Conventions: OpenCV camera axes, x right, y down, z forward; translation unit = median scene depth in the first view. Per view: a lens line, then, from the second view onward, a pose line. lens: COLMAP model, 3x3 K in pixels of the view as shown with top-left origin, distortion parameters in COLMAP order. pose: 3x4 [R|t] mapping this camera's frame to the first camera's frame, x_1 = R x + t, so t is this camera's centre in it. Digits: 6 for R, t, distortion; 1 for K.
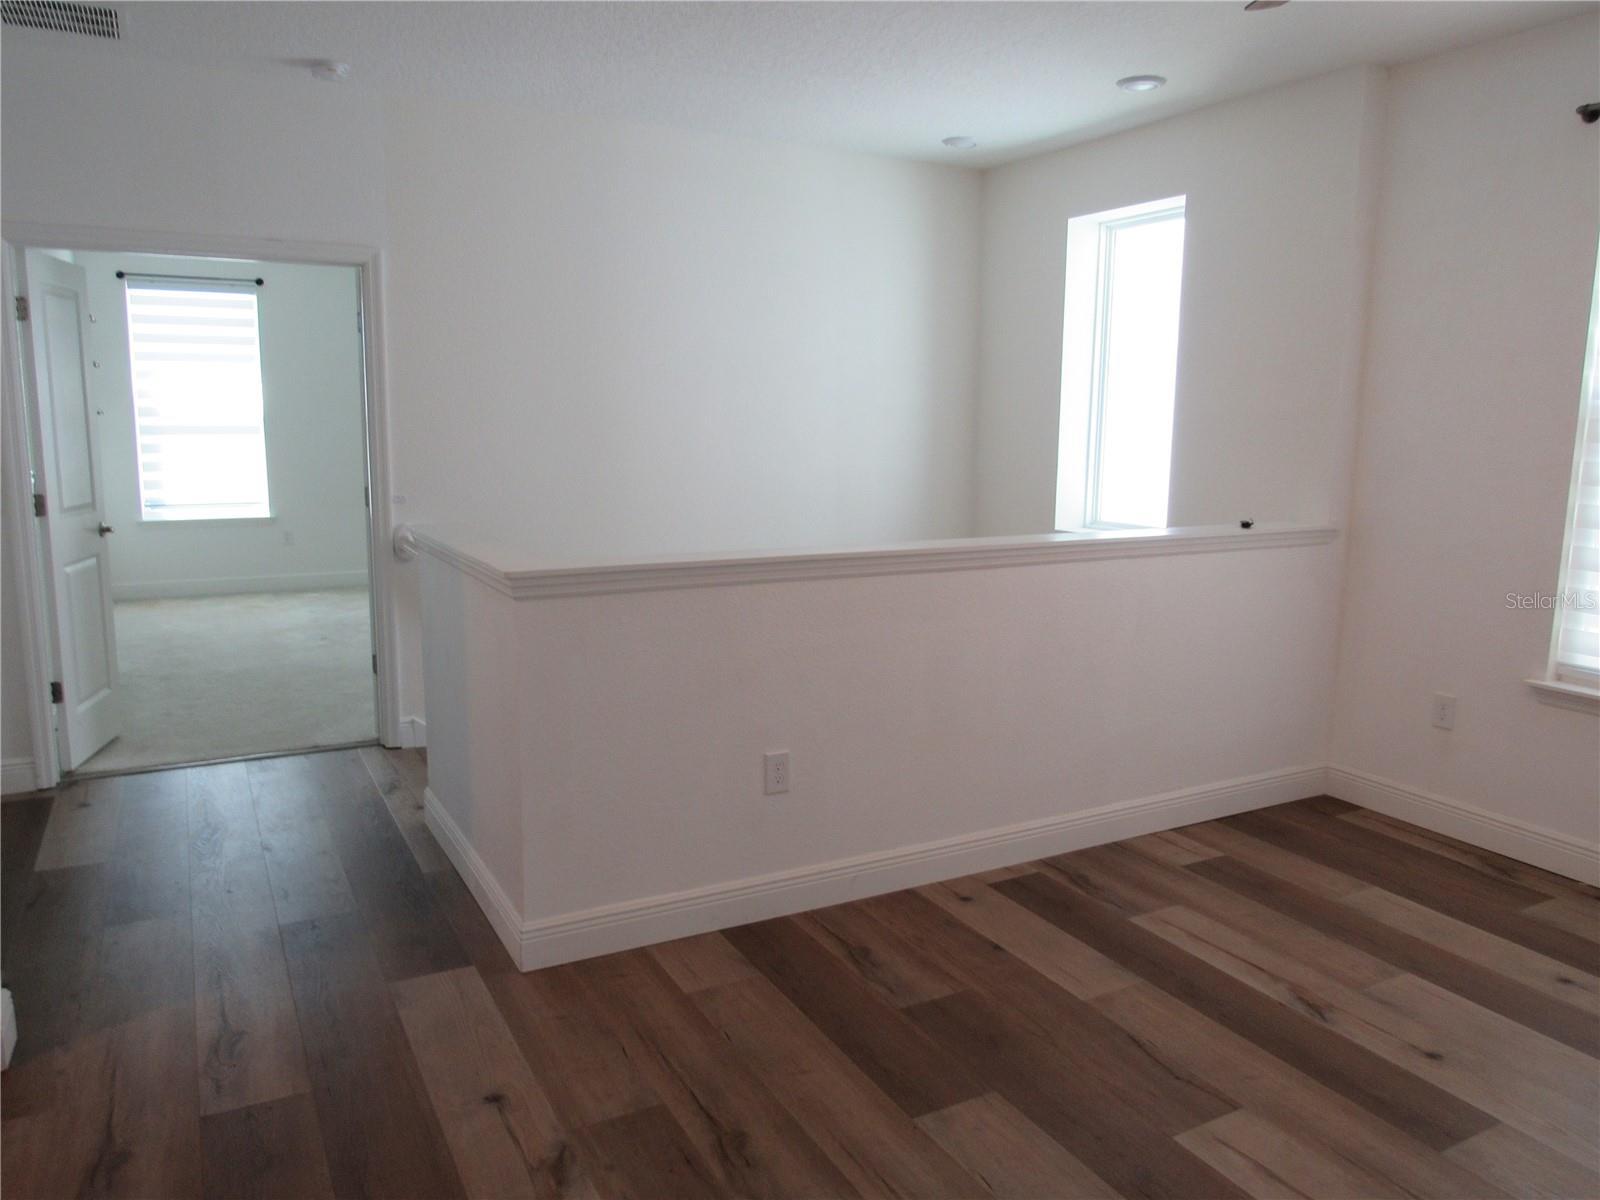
lens RADIAL K [[1140.0, 0, 795.3], [0, 1140.0, 602.1], [0, 0, 1]] dist [-0.030343, 0.009526]
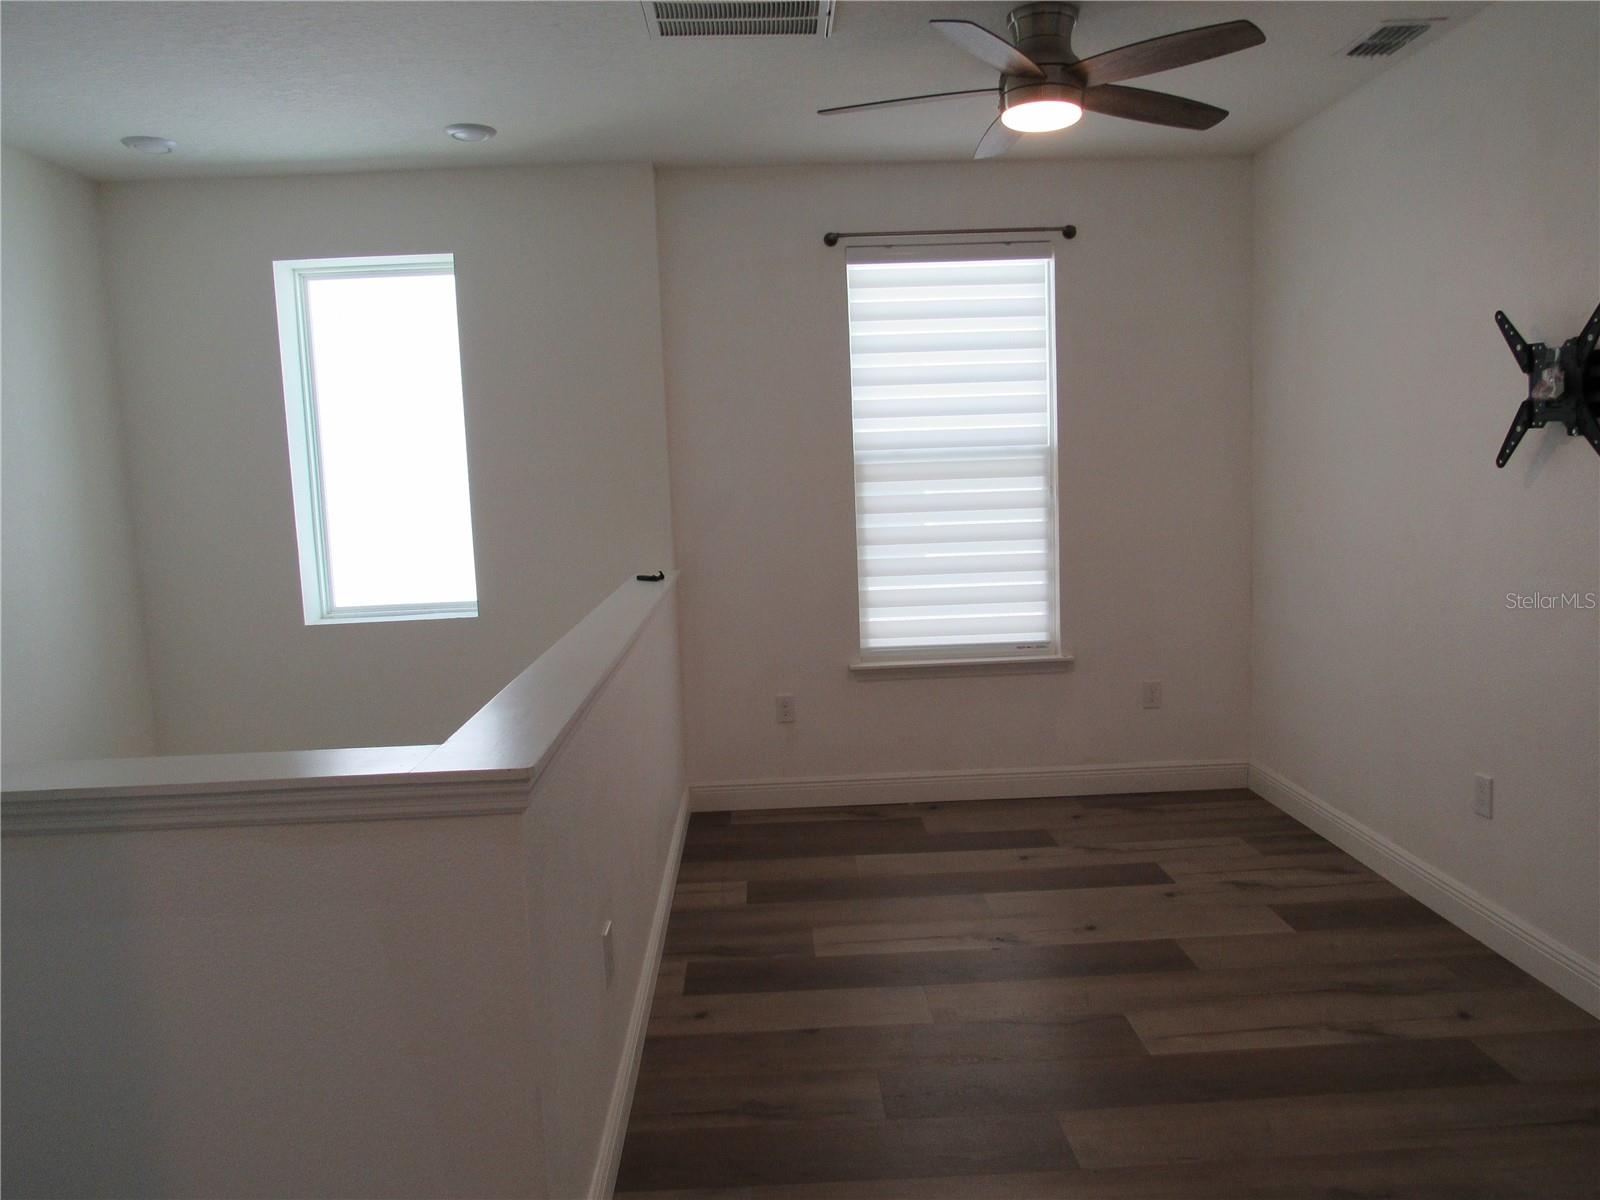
lens RADIAL K [[1140.0, 0, 802.5], [0, 1140.0, 595.2], [0, 0, 1]] dist [-0.030343, 0.009526]
pose [[0.443587, -0.132660, 0.886359, -0.540401], [0.189418, 0.980521, 0.051957, -0.091948], [-0.875986, 0.144845, 0.460074, 0.446169]]
